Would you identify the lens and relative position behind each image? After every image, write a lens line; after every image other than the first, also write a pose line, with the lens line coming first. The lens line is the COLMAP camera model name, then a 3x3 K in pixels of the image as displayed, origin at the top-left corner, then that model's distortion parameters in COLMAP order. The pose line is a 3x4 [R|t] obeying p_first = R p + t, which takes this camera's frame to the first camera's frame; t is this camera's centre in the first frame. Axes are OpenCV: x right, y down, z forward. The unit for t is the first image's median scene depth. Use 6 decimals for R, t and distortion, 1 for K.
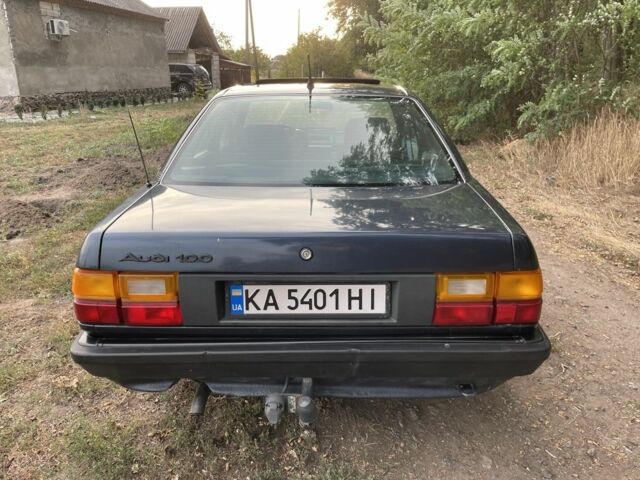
lens RADIAL K [[493.4, 0, 320.0], [0, 493.4, 240.0], [0, 0, 1]] dist [0.103695, -0.130030]
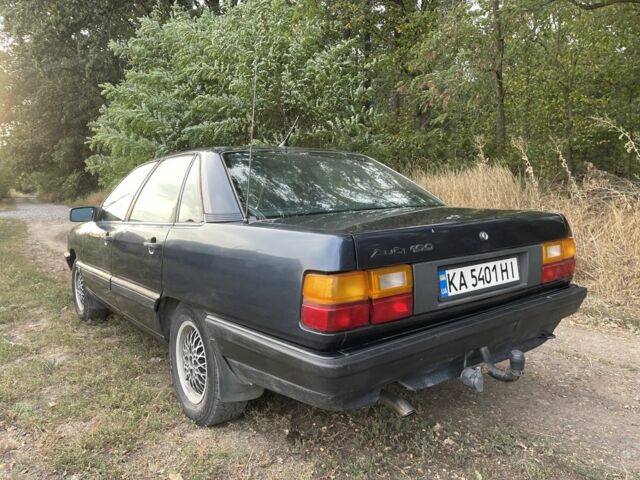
lens RADIAL K [[493.4, 0, 320.0], [0, 493.4, 240.0], [0, 0, 1]] dist [0.103695, -0.130030]
pose [[0.793074, -0.078433, 0.604054, -1.077448], [0.214454, 0.964135, -0.156373, 0.140362], [-0.570125, 0.253557, 0.781451, 0.239443]]
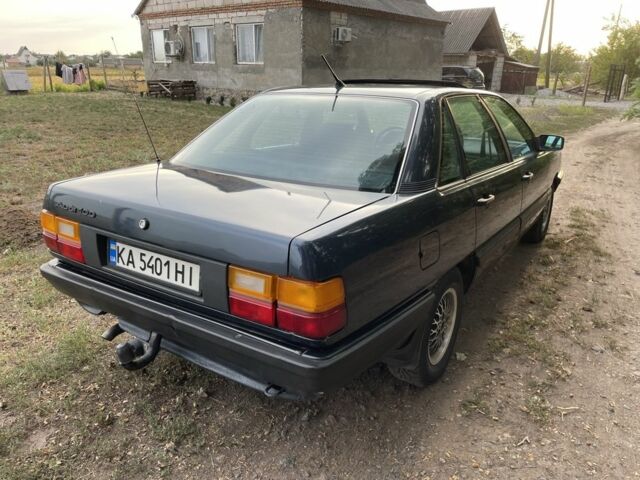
lens RADIAL K [[493.4, 0, 320.0], [0, 493.4, 240.0], [0, 0, 1]] dist [0.103695, -0.130030]
pose [[0.840824, 0.183711, -0.509182, 0.891851], [-0.185931, 0.981435, 0.047067, -0.064918], [0.508375, 0.055098, 0.859371, 0.190124]]
